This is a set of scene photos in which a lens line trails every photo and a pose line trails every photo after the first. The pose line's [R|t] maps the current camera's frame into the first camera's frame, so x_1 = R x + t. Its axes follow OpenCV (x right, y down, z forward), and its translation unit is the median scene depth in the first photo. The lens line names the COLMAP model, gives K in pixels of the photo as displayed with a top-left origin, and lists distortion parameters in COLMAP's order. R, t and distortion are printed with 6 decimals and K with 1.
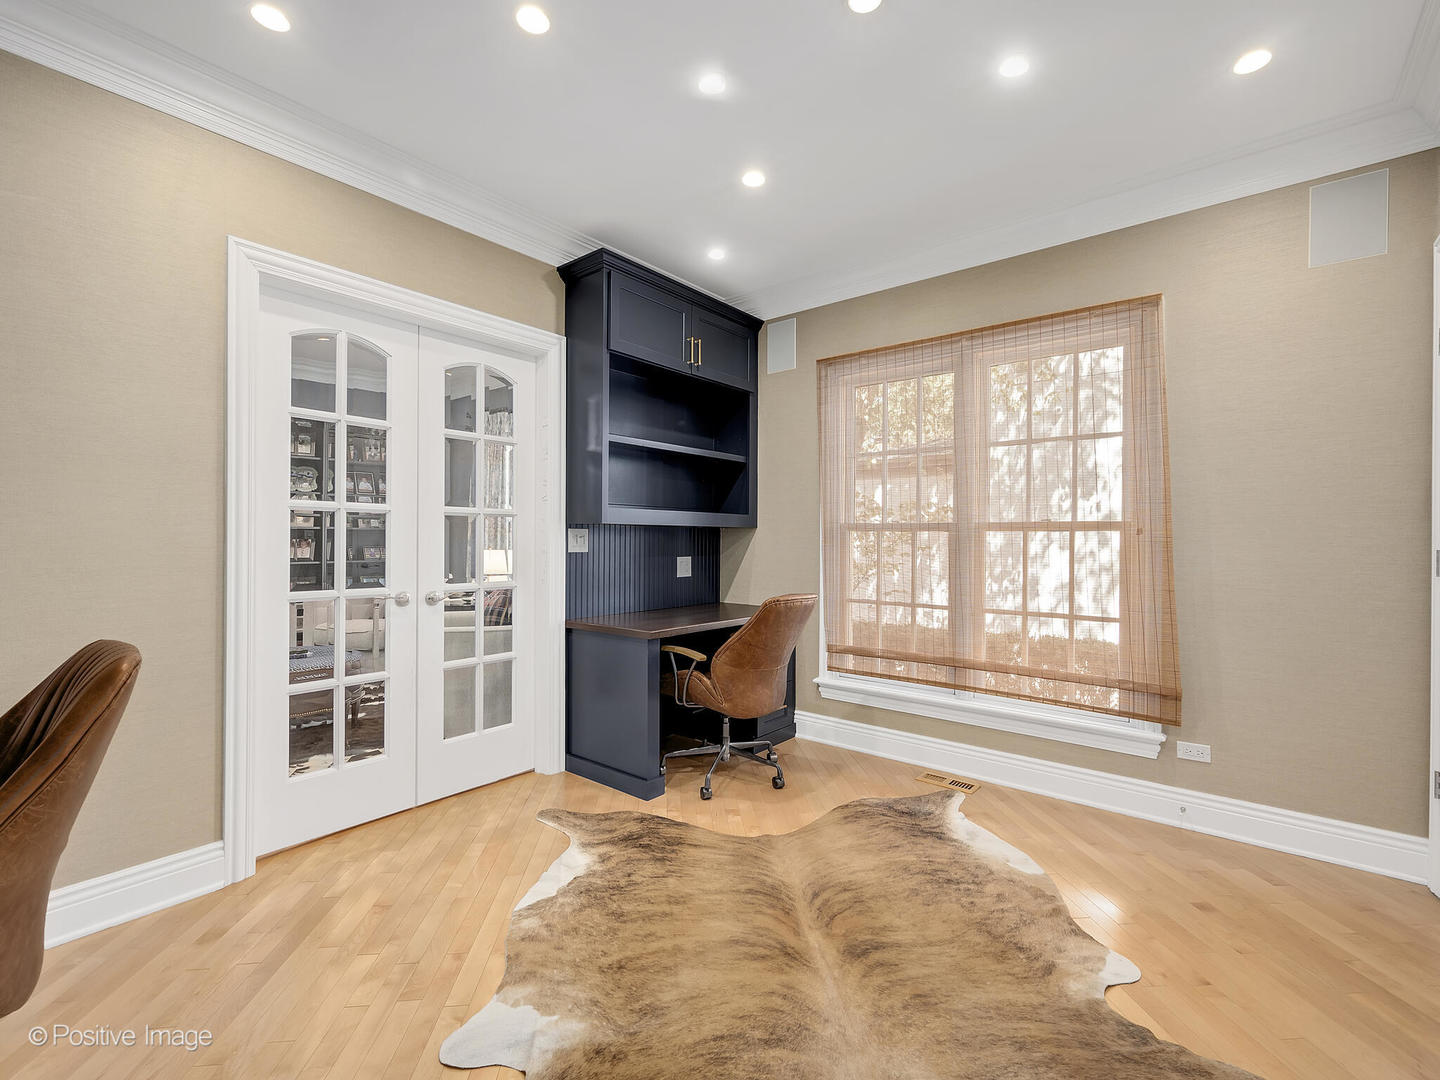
lens RADIAL K [[658.8, 0, 720.0], [0, 658.8, 540.0], [0, 0, 1]] dist [0.001354, -0.000091]
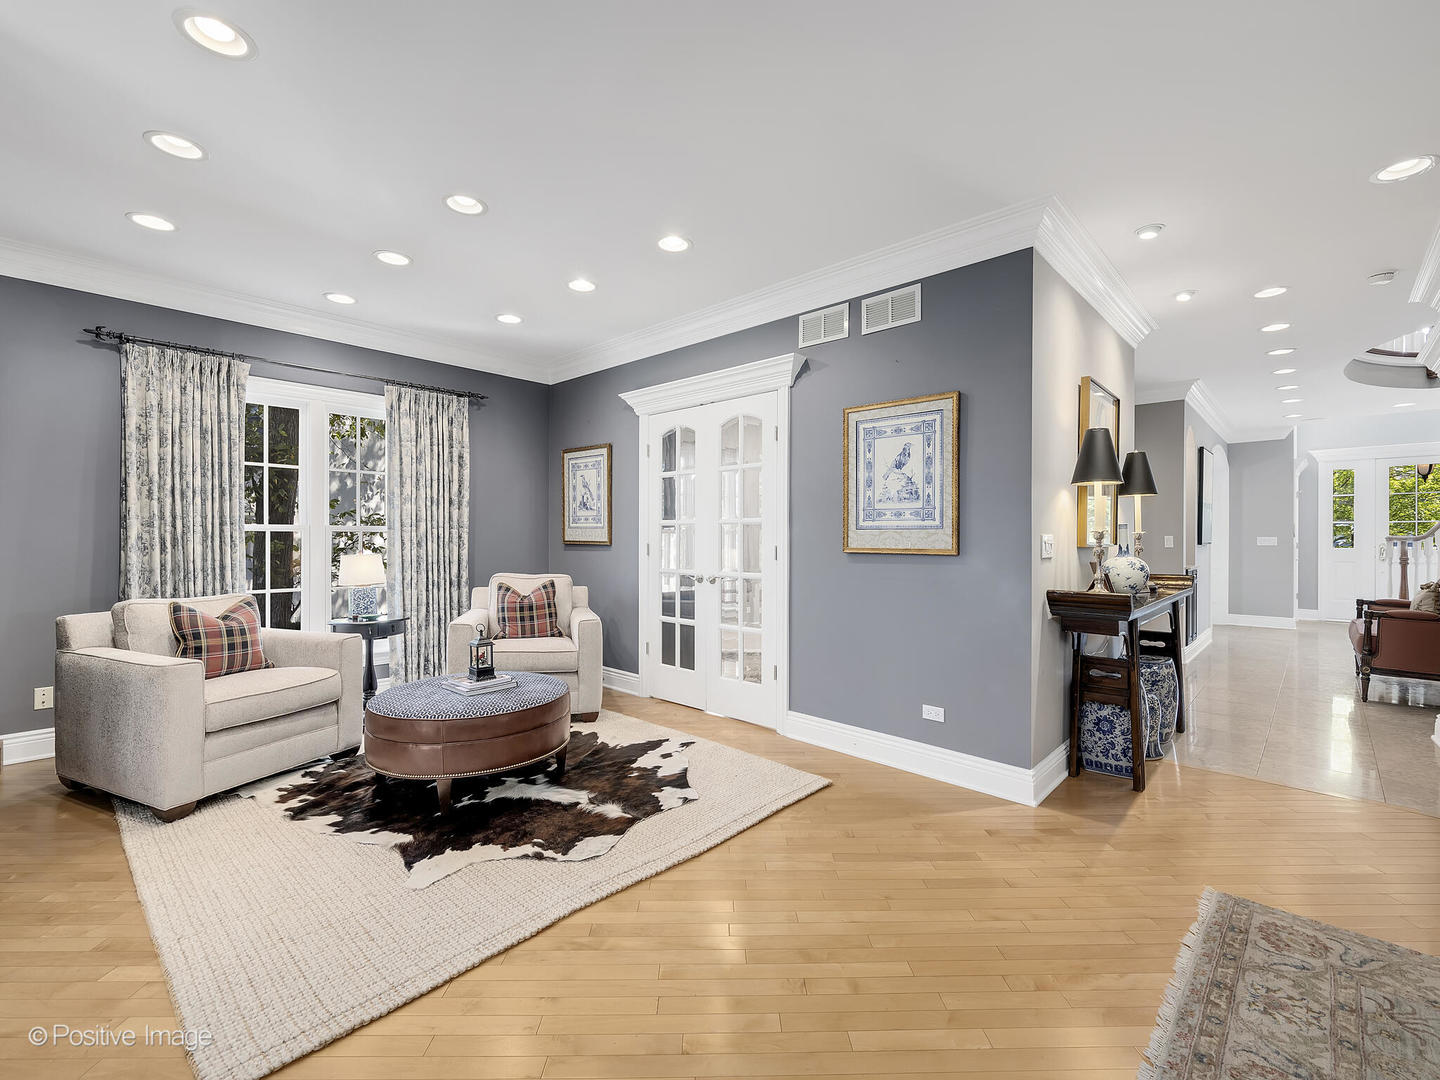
lens RADIAL K [[658.8, 0, 720.0], [0, 658.8, 540.0], [0, 0, 1]] dist [0.001354, -0.000091]
pose [[-0.091666, 0.008875, -0.995750, 1.135155], [-0.002504, 0.999955, 0.009143, -0.018102], [0.995787, 0.003331, -0.091639, 1.233983]]
